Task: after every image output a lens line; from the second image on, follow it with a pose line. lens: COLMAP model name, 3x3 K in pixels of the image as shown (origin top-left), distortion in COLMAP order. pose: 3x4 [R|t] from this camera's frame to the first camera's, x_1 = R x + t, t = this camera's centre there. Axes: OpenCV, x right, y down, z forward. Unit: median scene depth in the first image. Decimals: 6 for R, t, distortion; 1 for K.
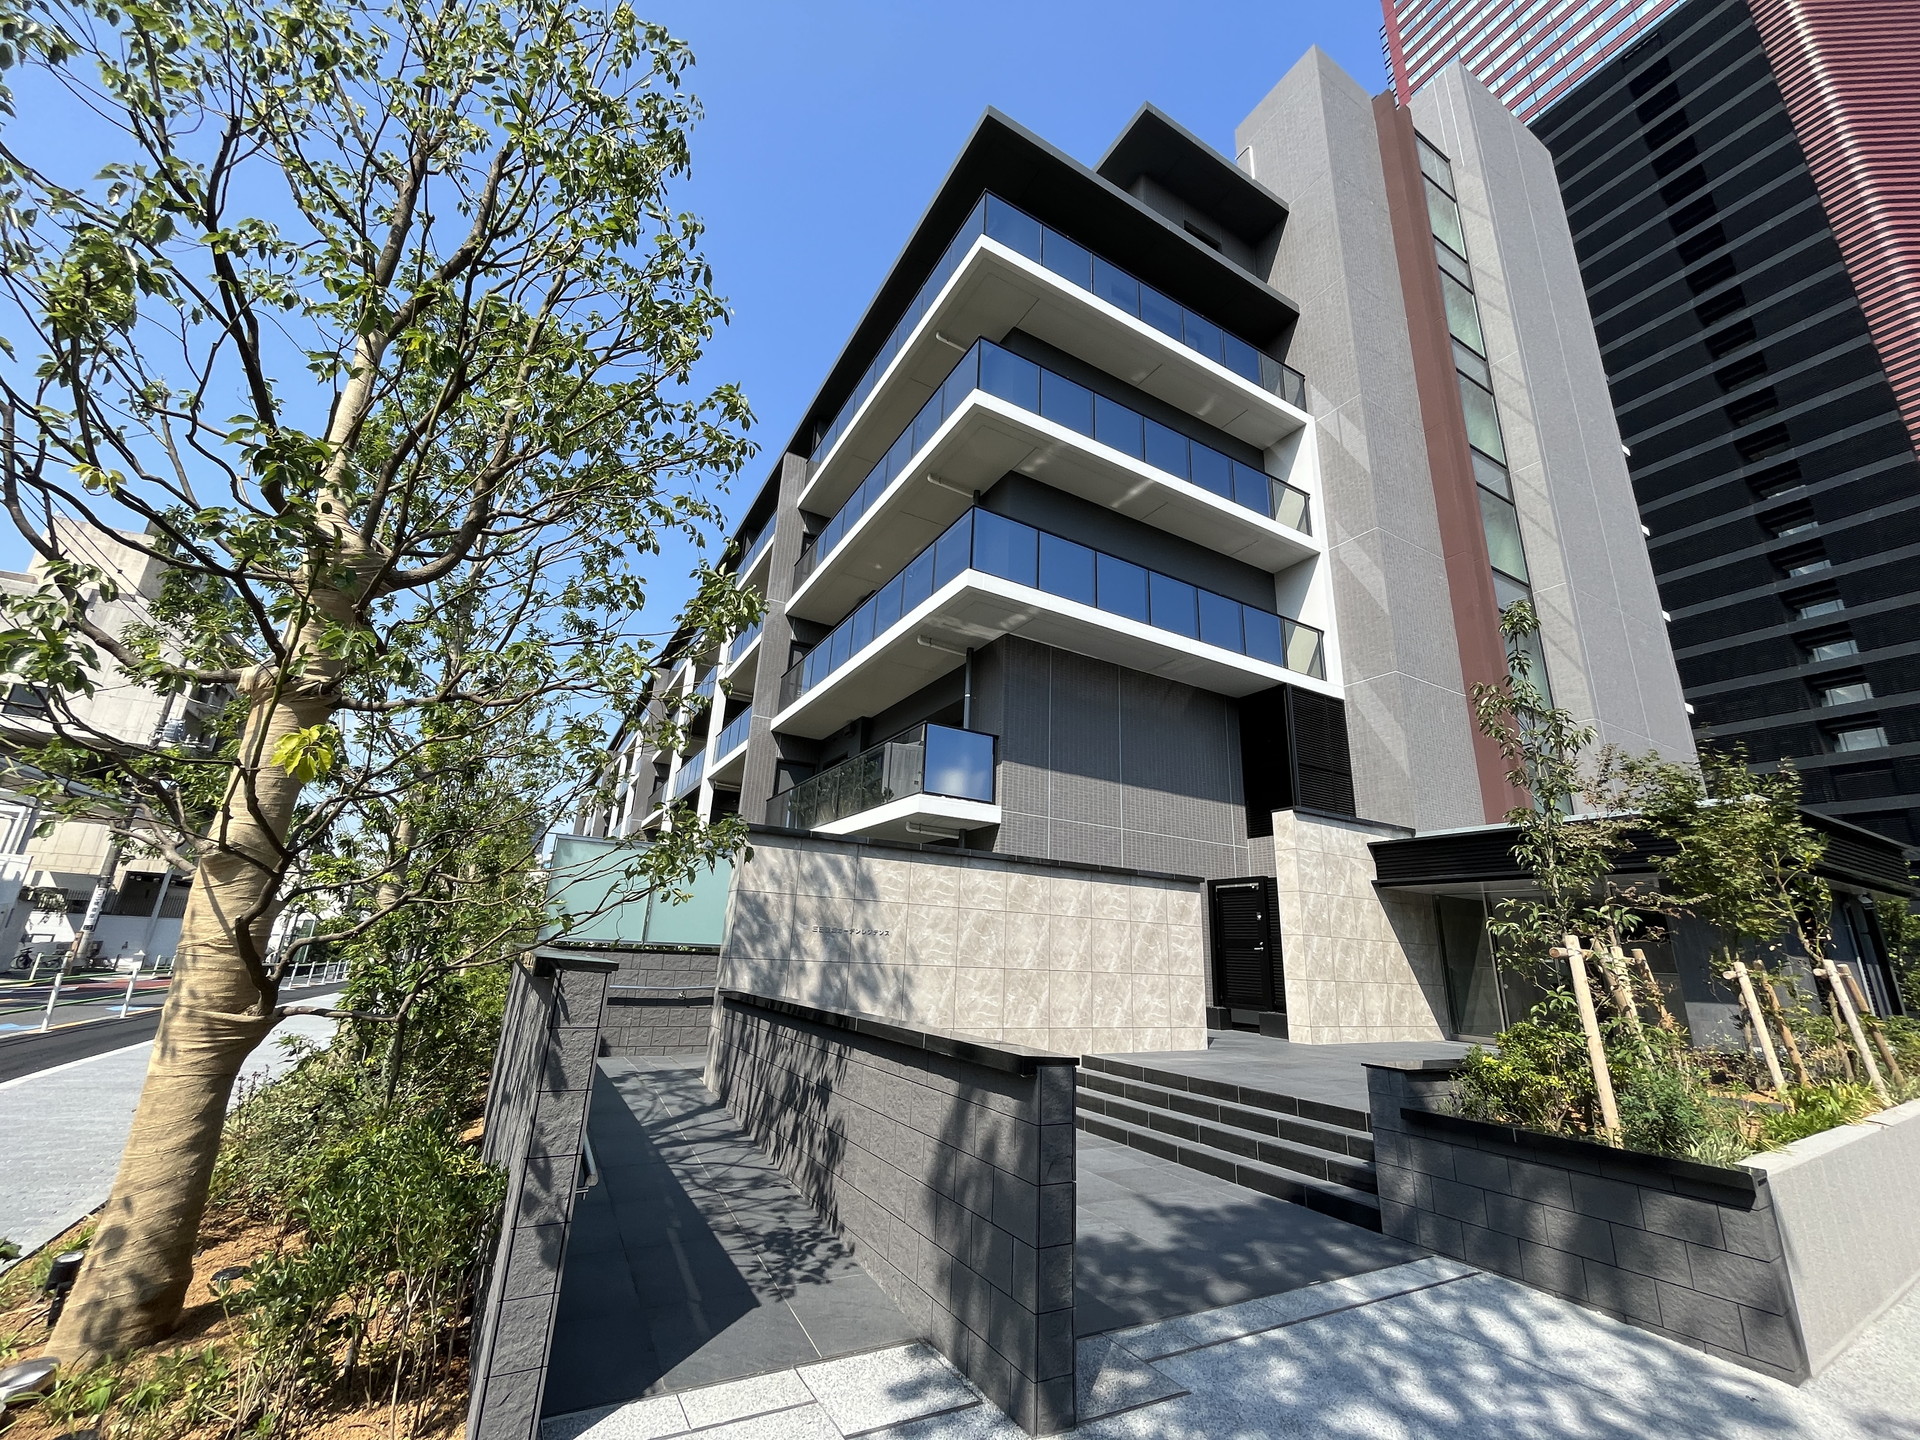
lens RADIAL K [[778.6, 0, 959.7], [0, 778.6, 714.6], [0, 0, 1]] dist [-0.001459, 0.000243]
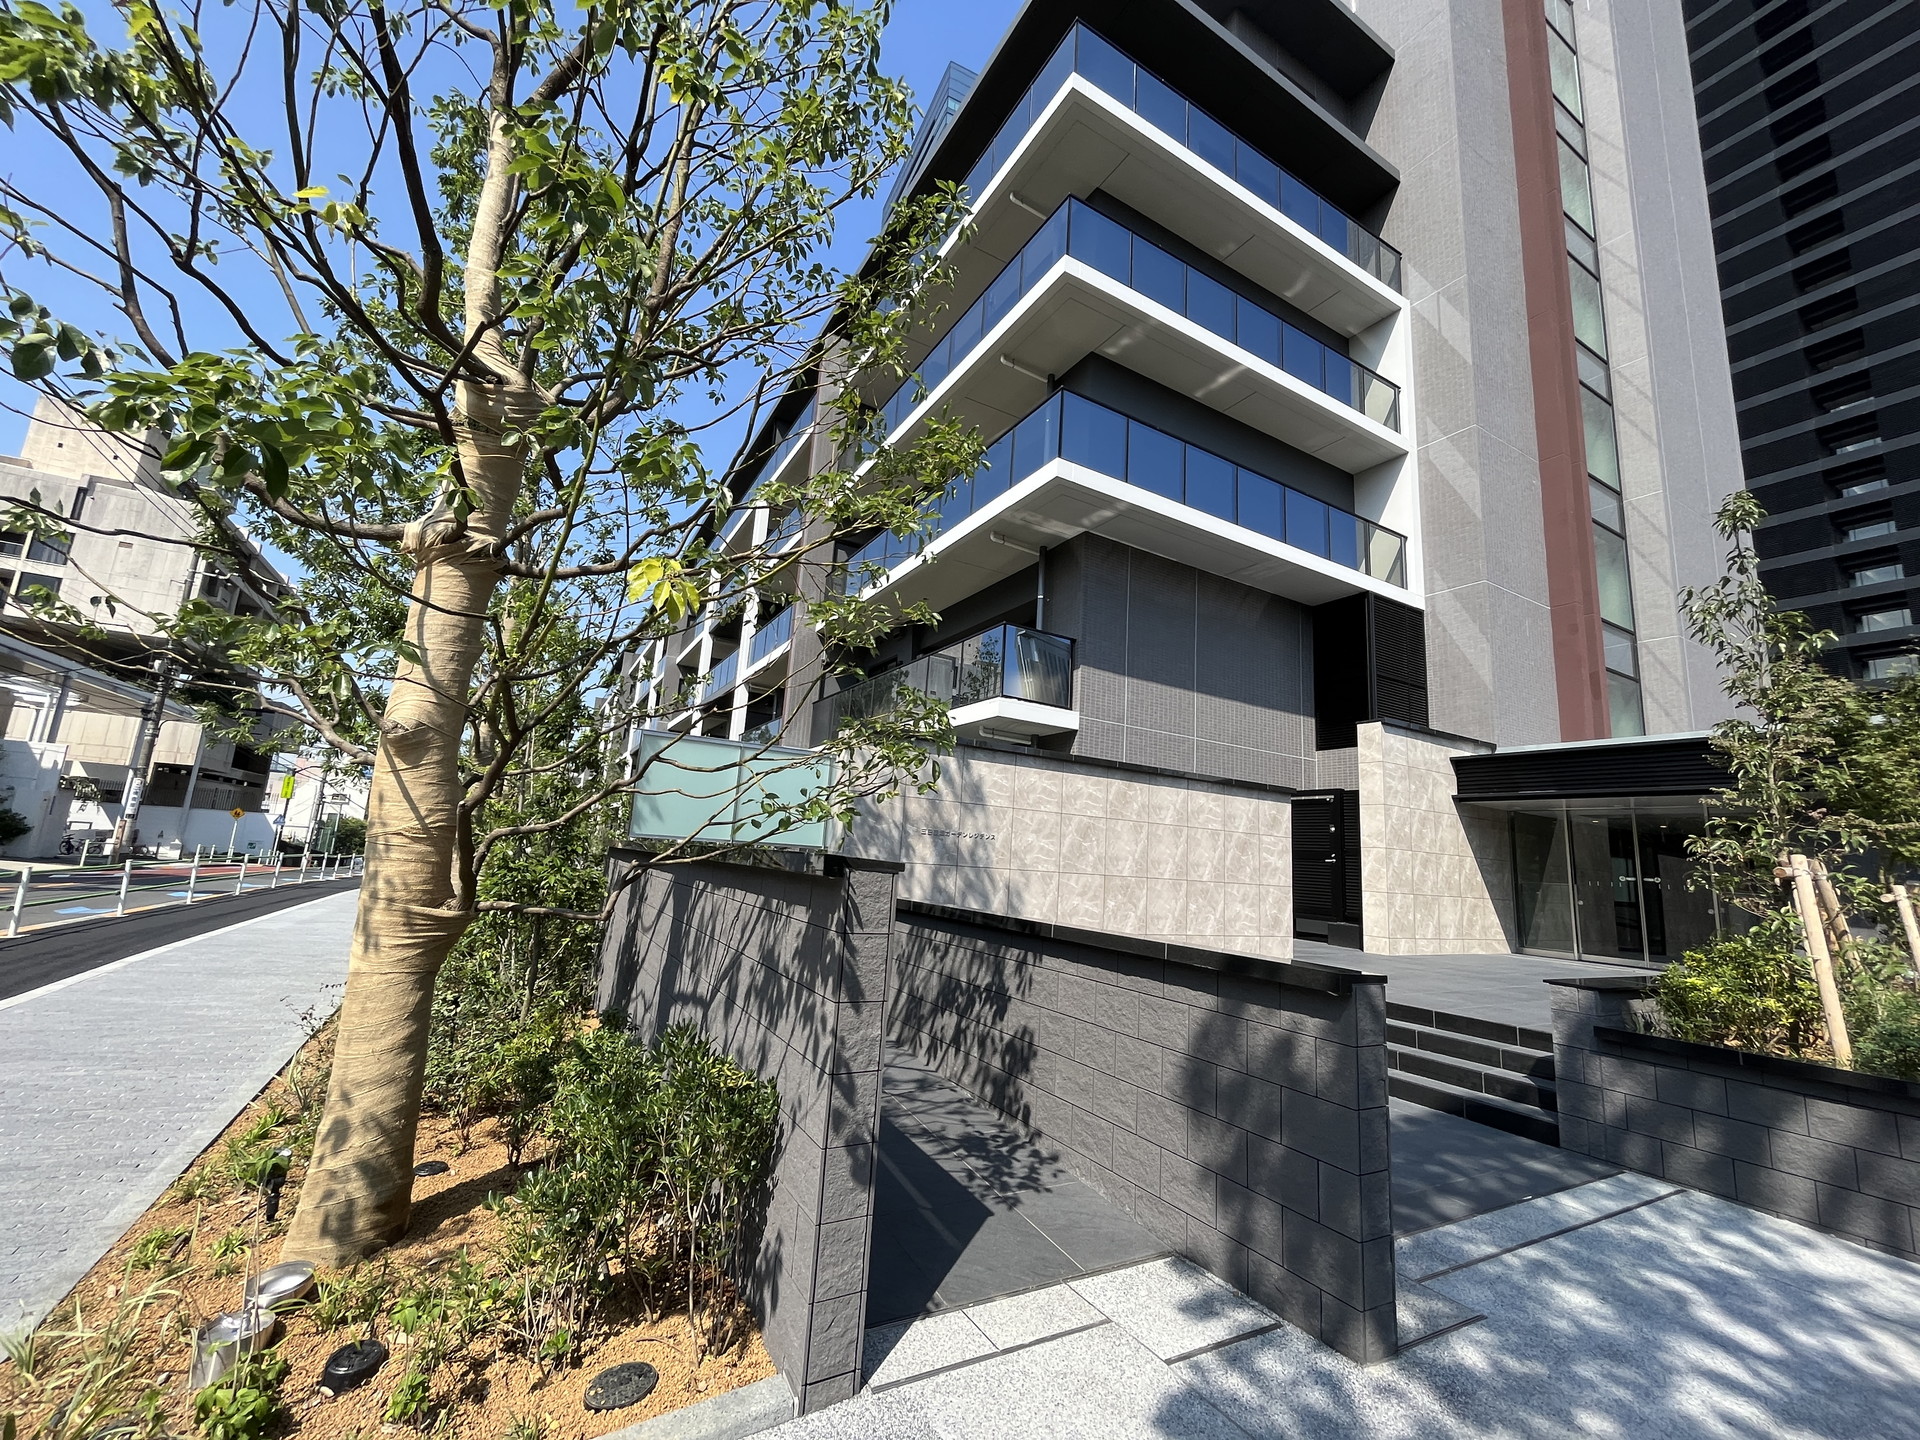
lens RADIAL K [[778.6, 0, 958.4], [0, 778.6, 714.9], [0, 0, 1]] dist [-0.001459, 0.000243]
pose [[0.999785, 0.020273, -0.004392, -0.097201], [-0.019635, 0.993190, 0.114836, 0.013333], [0.006690, -0.114725, 0.993375, 0.038241]]
